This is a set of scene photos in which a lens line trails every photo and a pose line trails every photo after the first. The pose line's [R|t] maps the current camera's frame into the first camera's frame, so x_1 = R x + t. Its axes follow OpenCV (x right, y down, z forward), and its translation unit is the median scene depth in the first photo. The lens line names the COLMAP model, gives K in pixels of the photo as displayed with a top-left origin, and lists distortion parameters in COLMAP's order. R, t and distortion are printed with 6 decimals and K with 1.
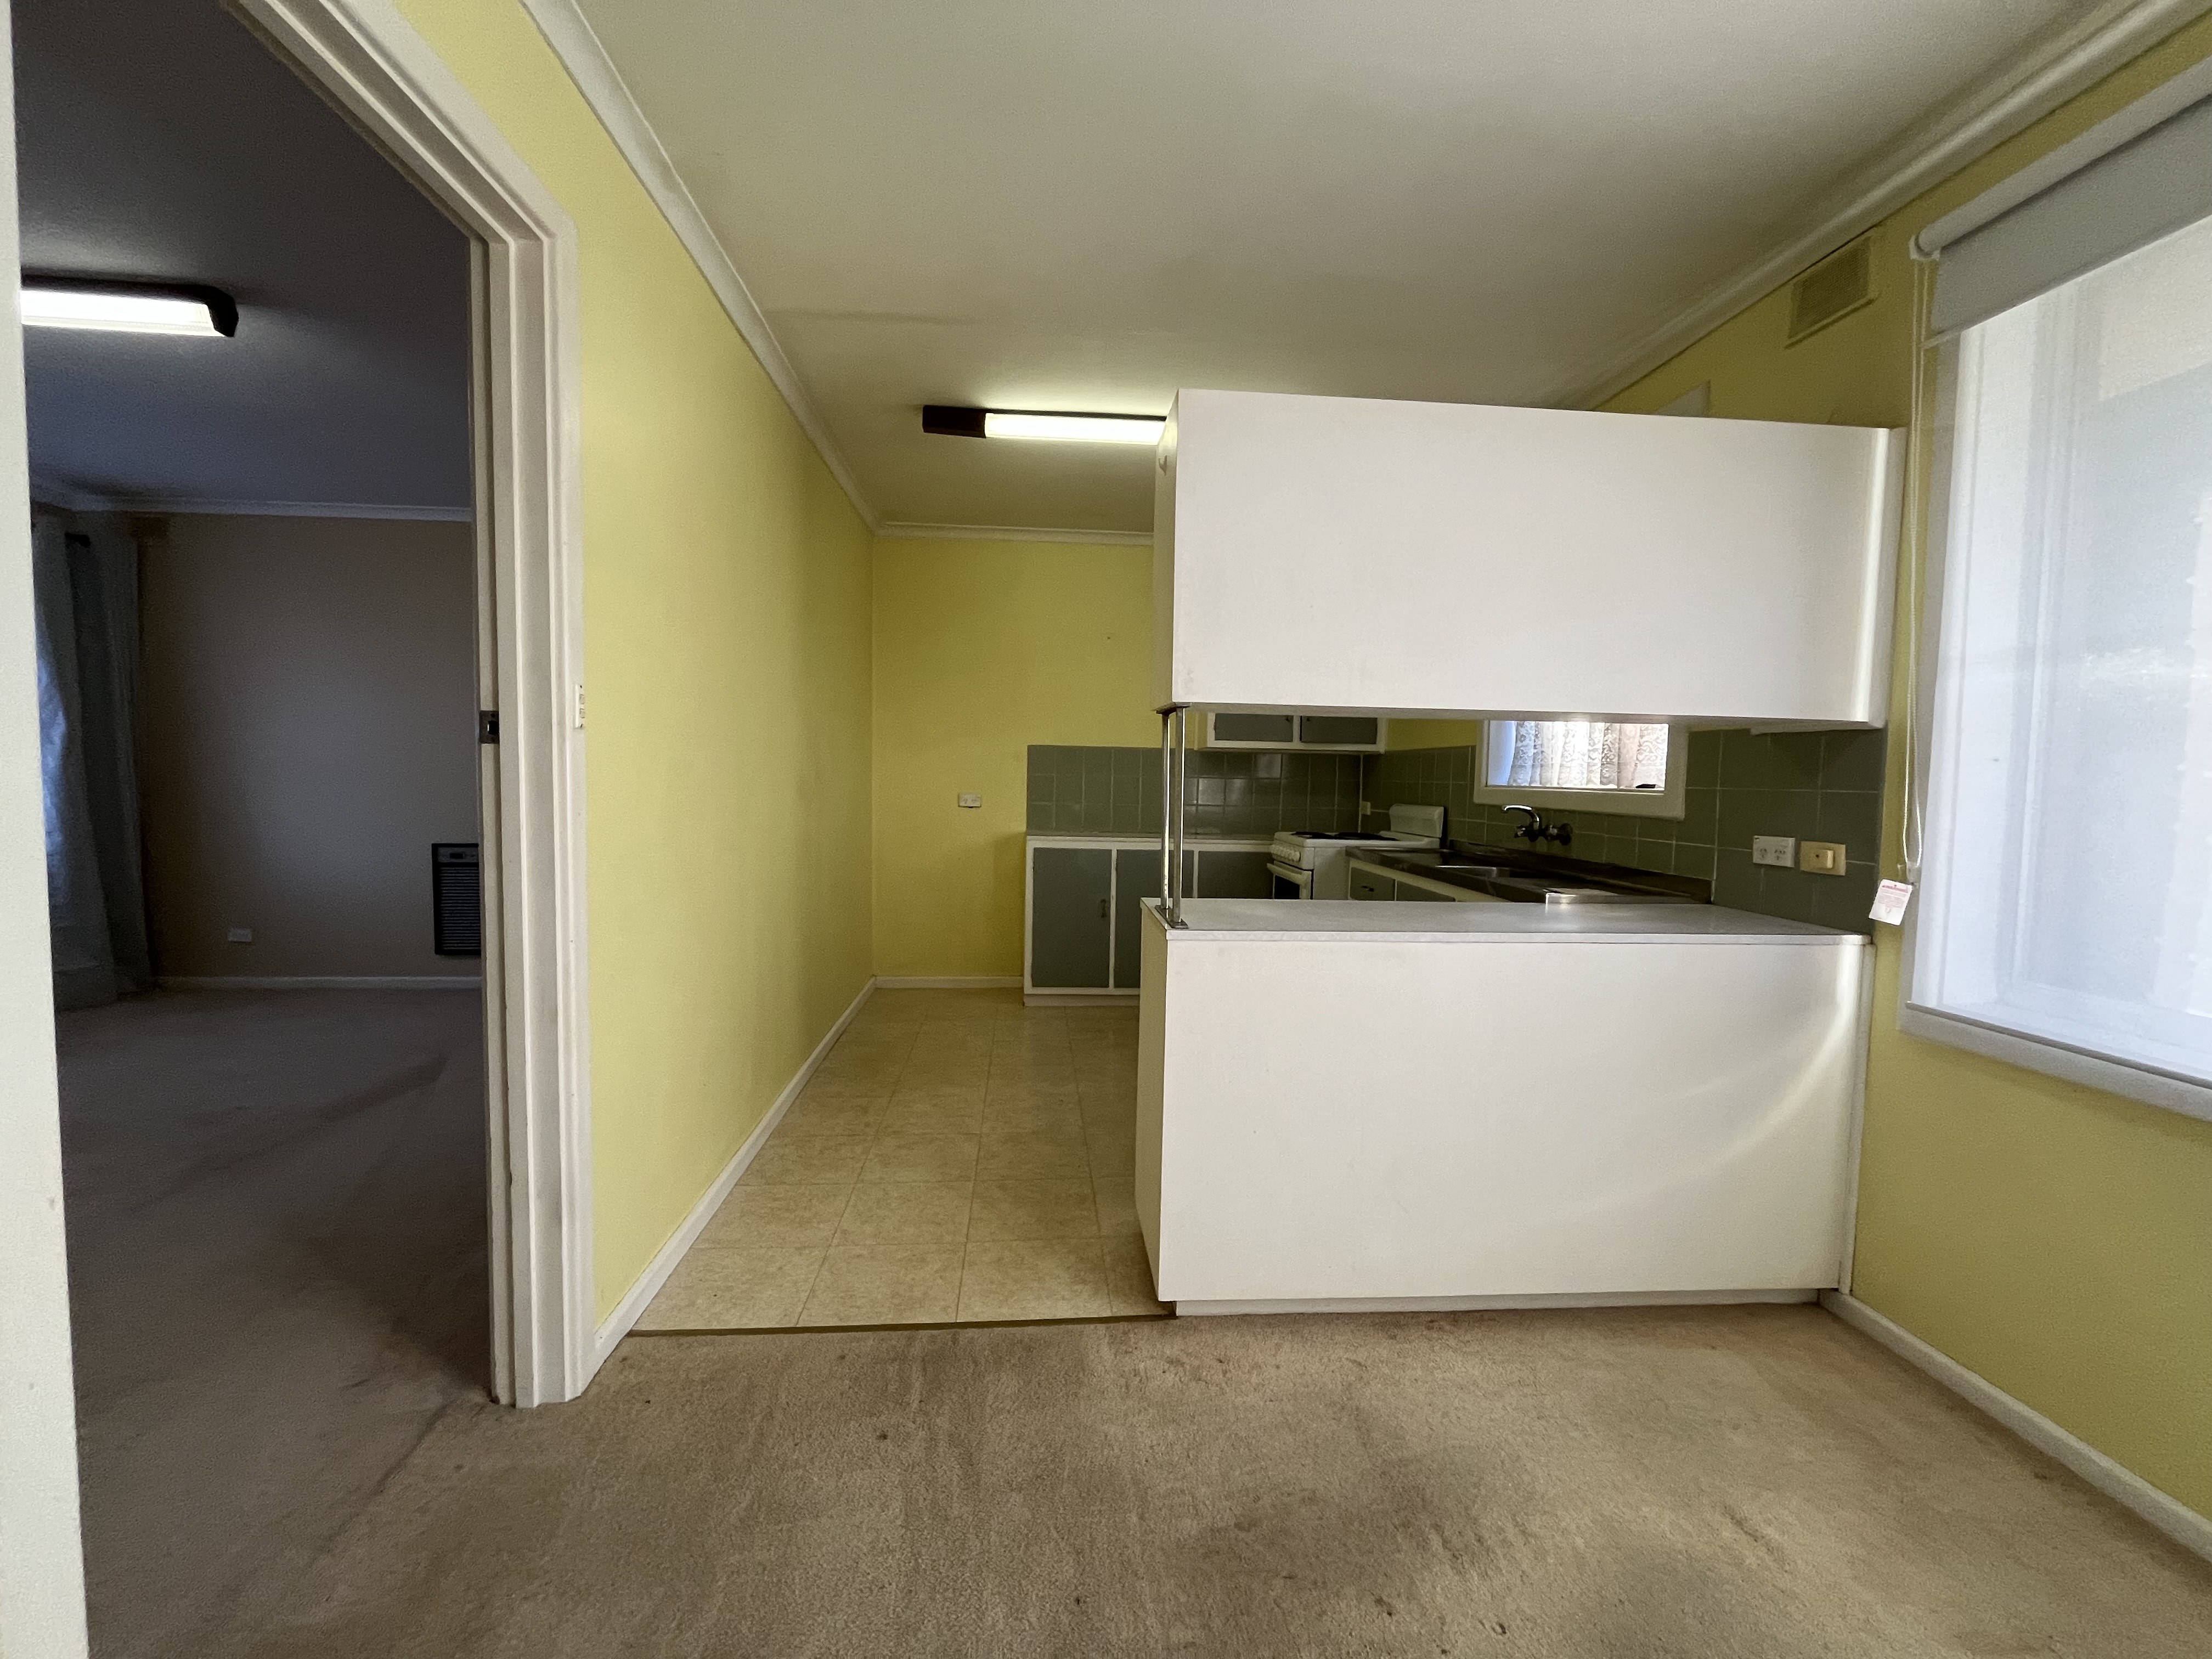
lens RADIAL K [[901.6, 0, 1096.5], [0, 901.6, 826.6], [0, 0, 1]] dist [-0.004119, 0.000199]
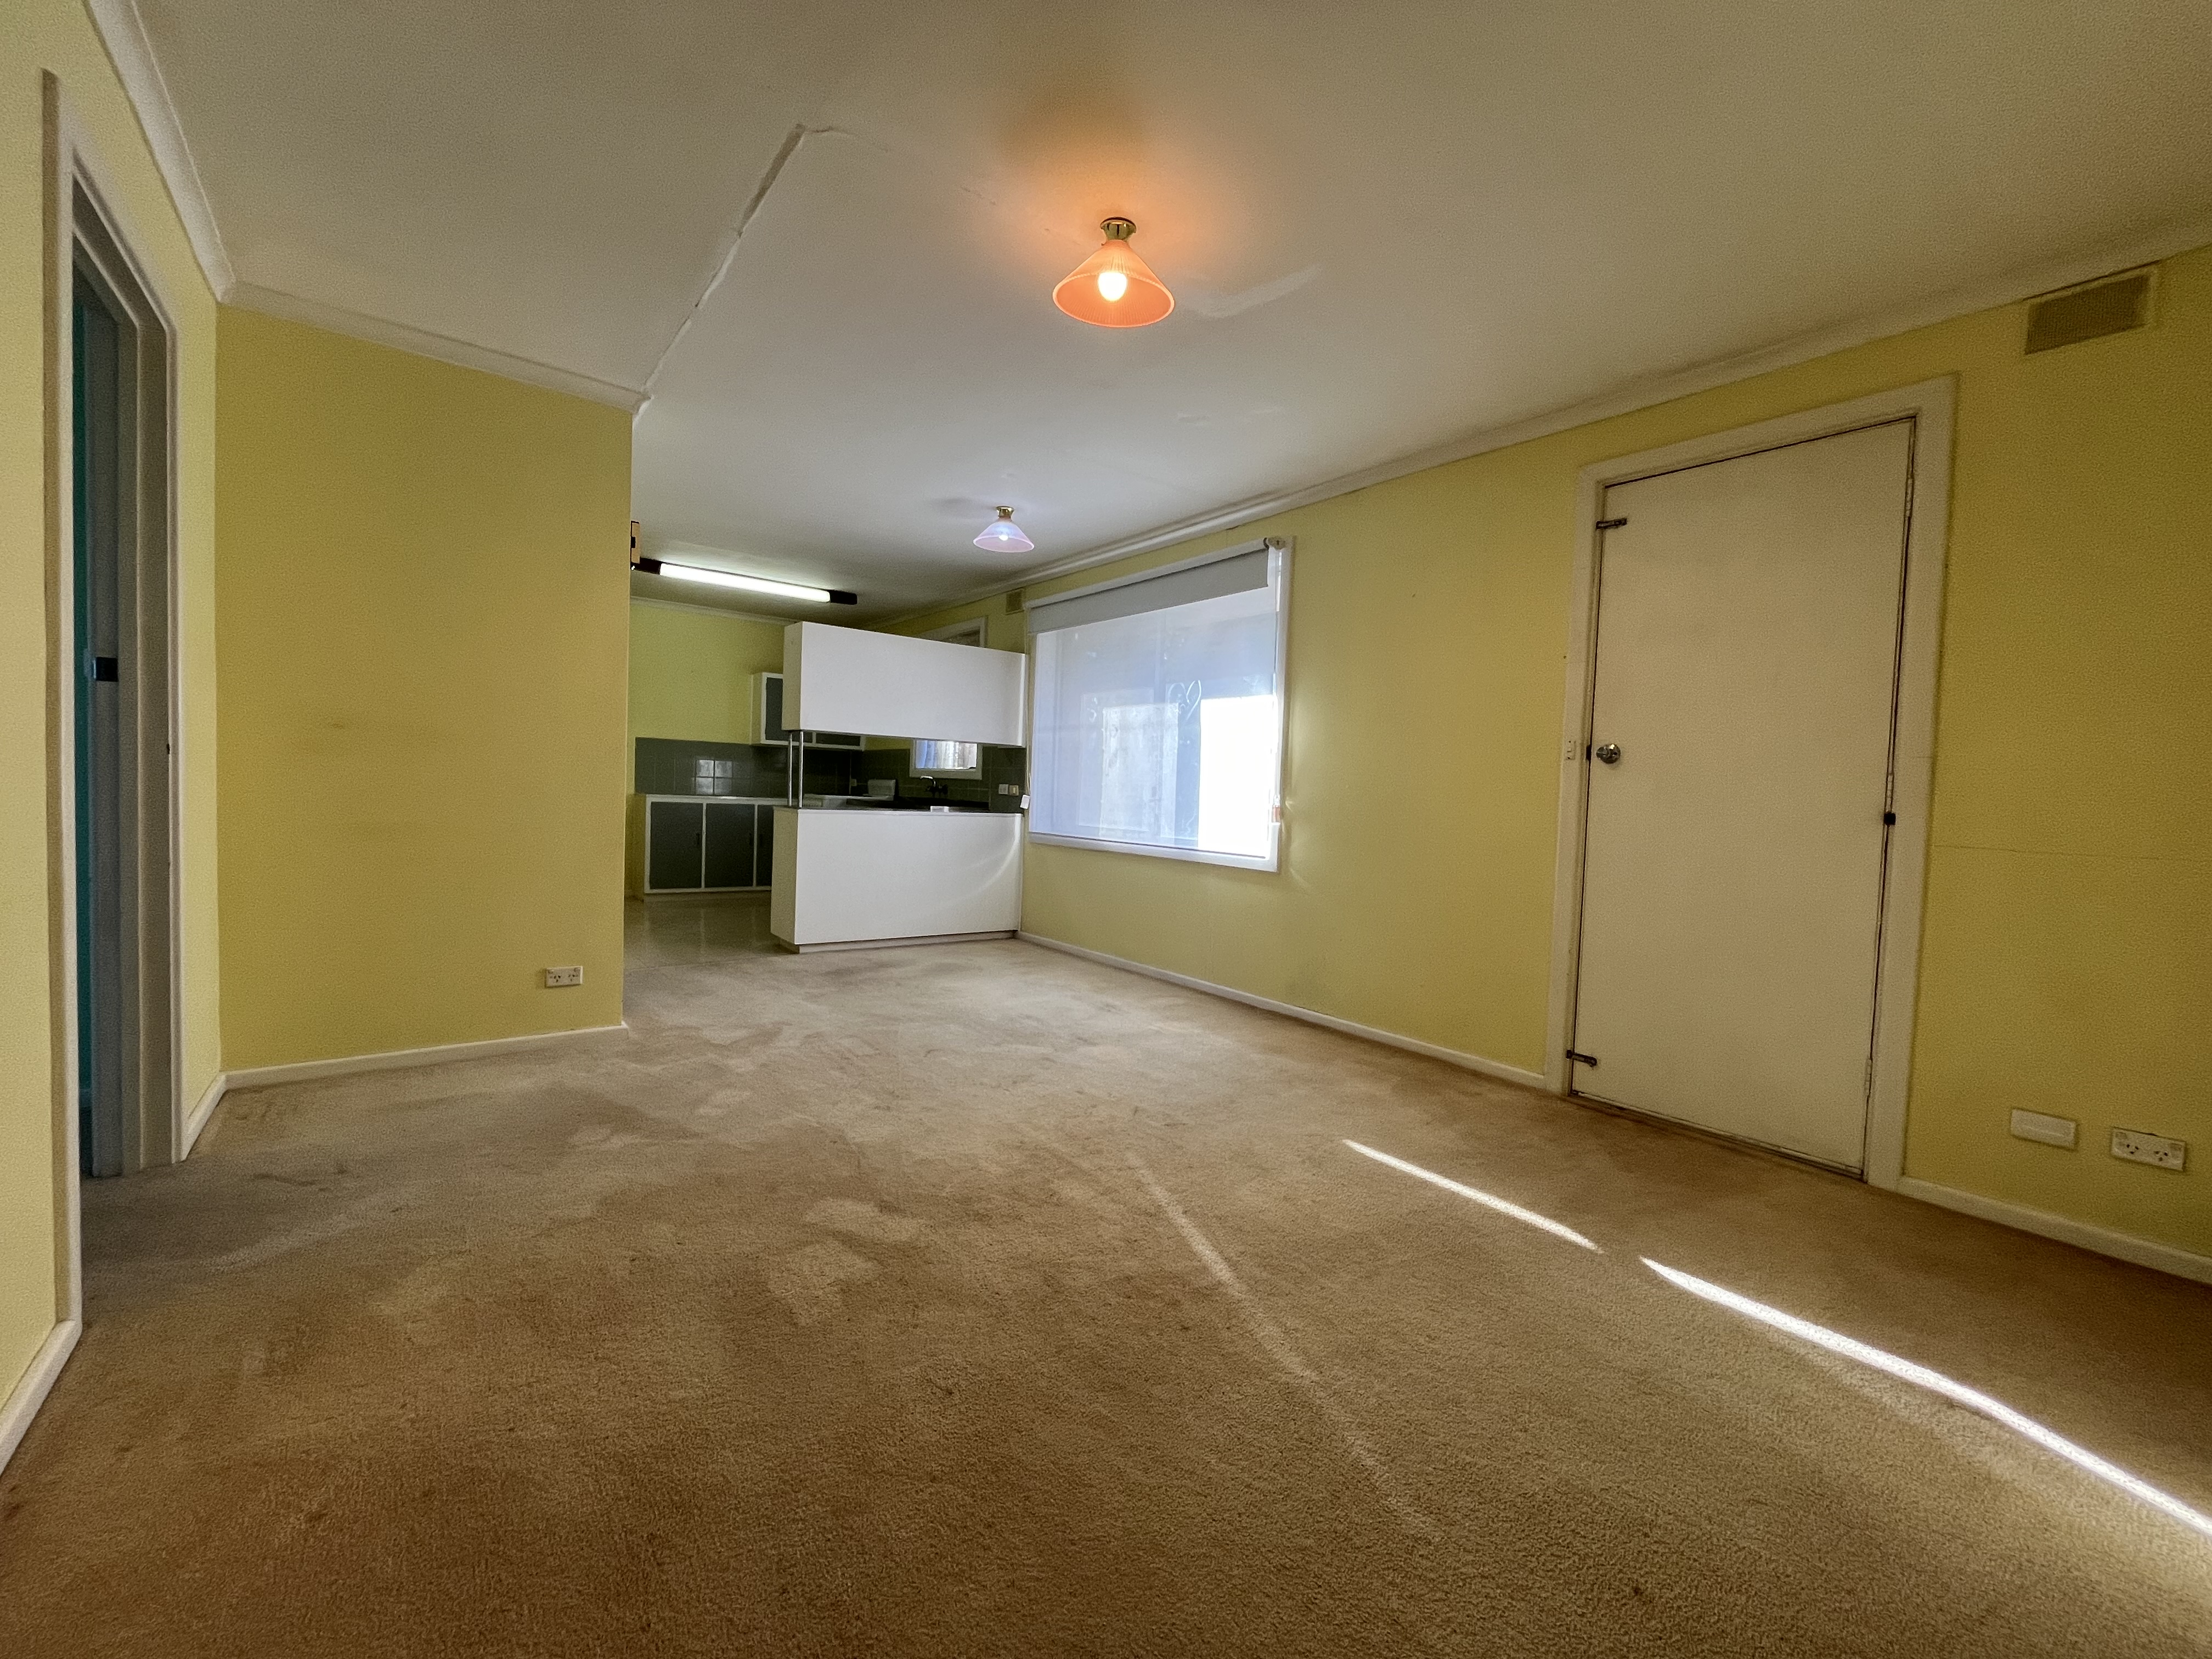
lens RADIAL K [[901.6, 0, 1096.5], [0, 901.6, 826.6], [0, 0, 1]] dist [-0.004119, 0.000199]
pose [[0.837900, -0.006724, 0.545783, -0.397695], [0.006876, 0.999975, 0.001764, 0.099935], [-0.545781, 0.002275, 0.837925, -1.100130]]
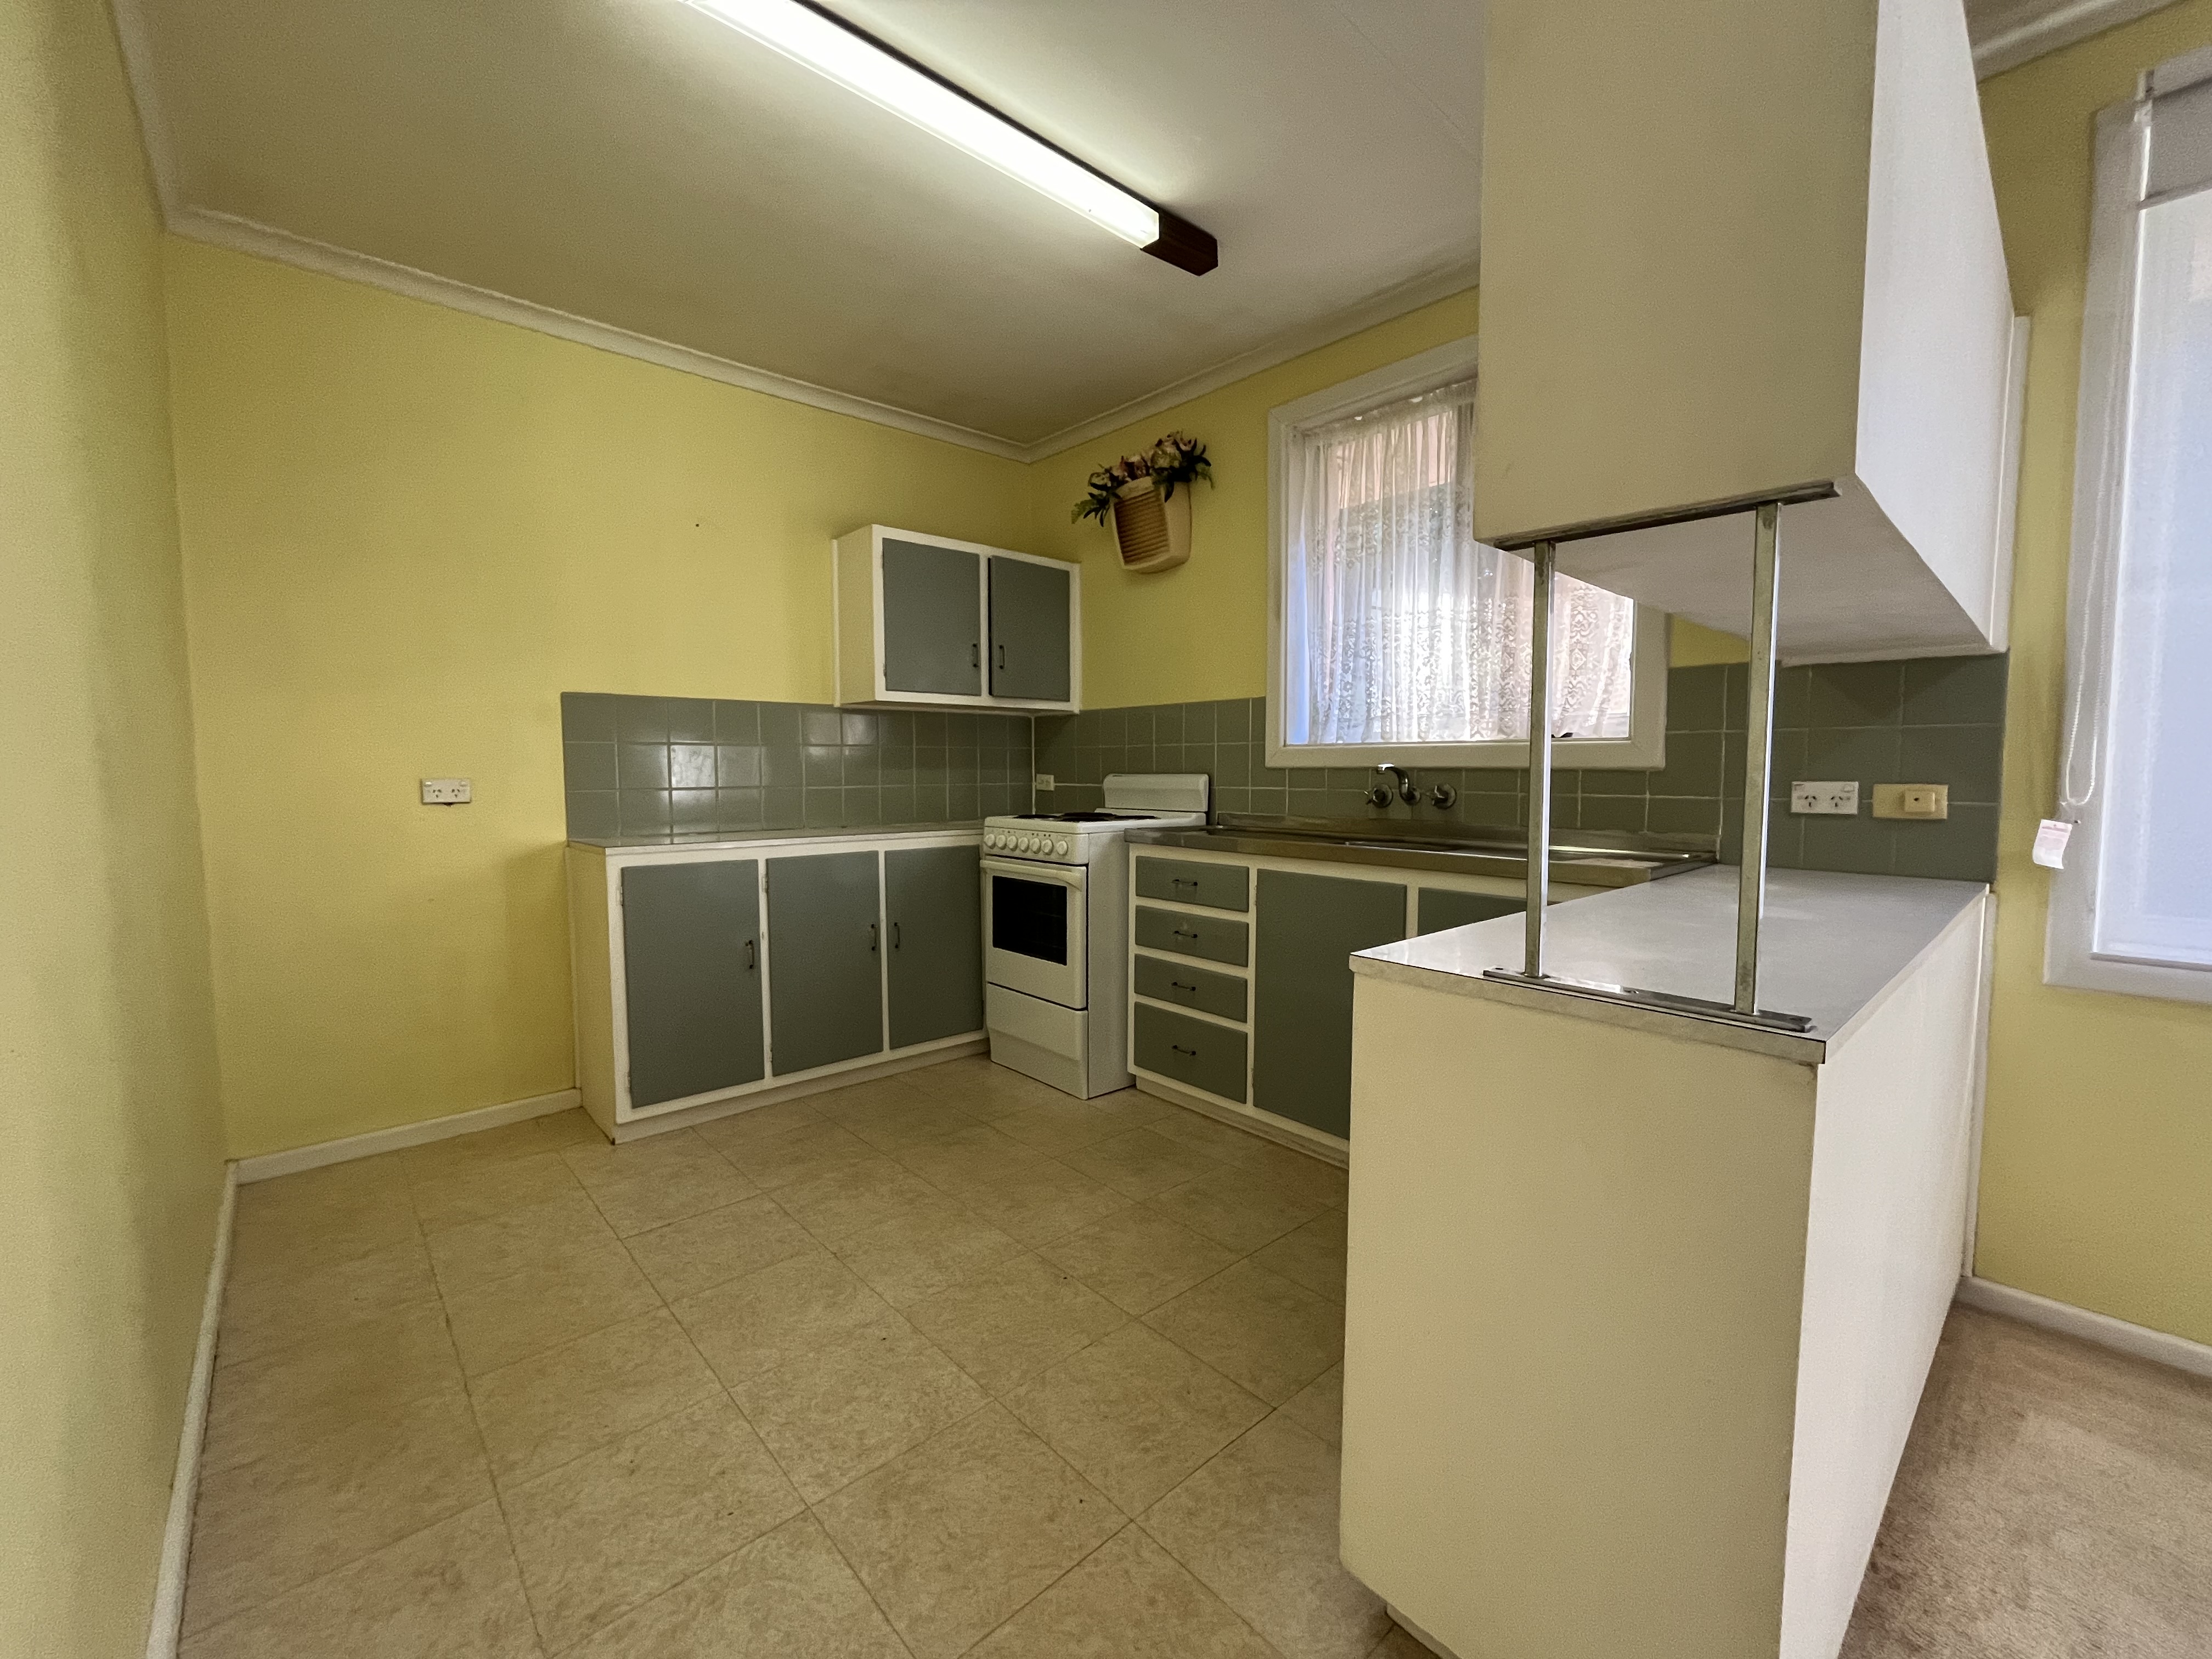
lens RADIAL K [[901.6, 0, 1096.5], [0, 901.6, 826.6], [0, 0, 1]] dist [-0.004119, 0.000199]
pose [[0.790526, -0.059424, 0.609538, -0.250815], [0.051206, 0.998210, 0.030905, -0.006201], [-0.610284, 0.006781, 0.792154, 0.516686]]
